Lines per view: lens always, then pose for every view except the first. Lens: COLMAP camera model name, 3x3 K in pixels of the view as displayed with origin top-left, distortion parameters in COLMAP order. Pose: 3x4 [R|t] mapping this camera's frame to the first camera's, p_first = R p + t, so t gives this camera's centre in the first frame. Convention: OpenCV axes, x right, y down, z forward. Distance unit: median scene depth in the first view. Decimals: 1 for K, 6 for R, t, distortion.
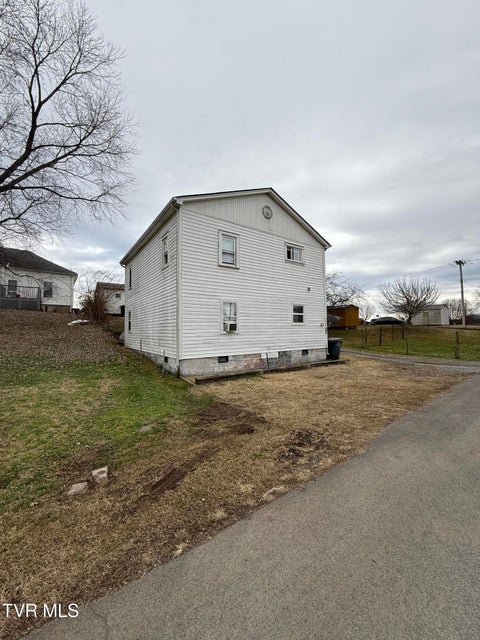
lens RADIAL K [[255.7, 0, 239.8], [0, 255.7, 320.3], [0, 0, 1]] dist [0.001496, 0.000023]
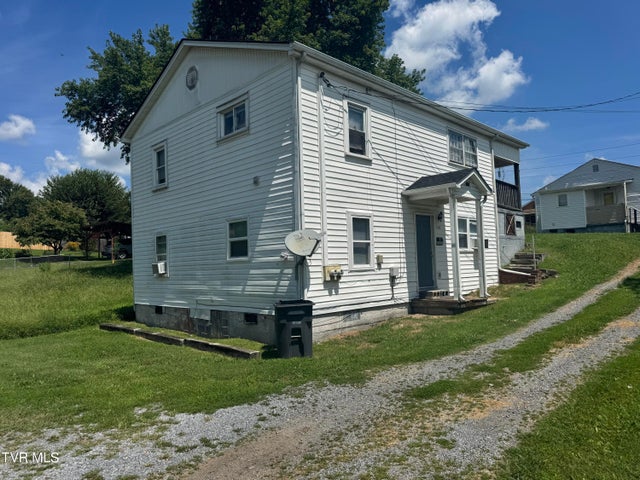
lens RADIAL K [[455.6, 0, 318.2], [0, 455.6, 239.4], [0, 0, 1]] dist [-0.000248, -0.014853]
pose [[0.171888, -0.043995, -0.984134, 1.112876], [0.080729, 0.996271, -0.030438, 0.015465], [0.981803, -0.074216, 0.174798, 0.997547]]
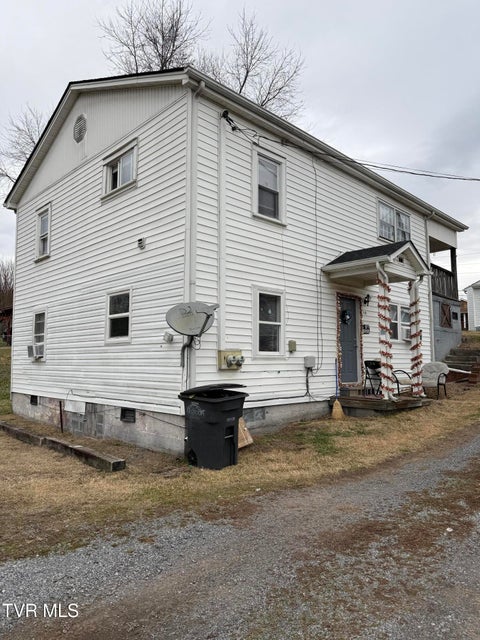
lens RADIAL K [[448.7, 0, 243.0], [0, 448.7, 318.8], [0, 0, 1]] dist [-0.010299, -0.004825]
pose [[0.169804, -0.076155, -0.982531, 0.947304], [0.050078, 0.996388, -0.068574, 0.038517], [0.984205, -0.037559, 0.173004, 1.069231]]
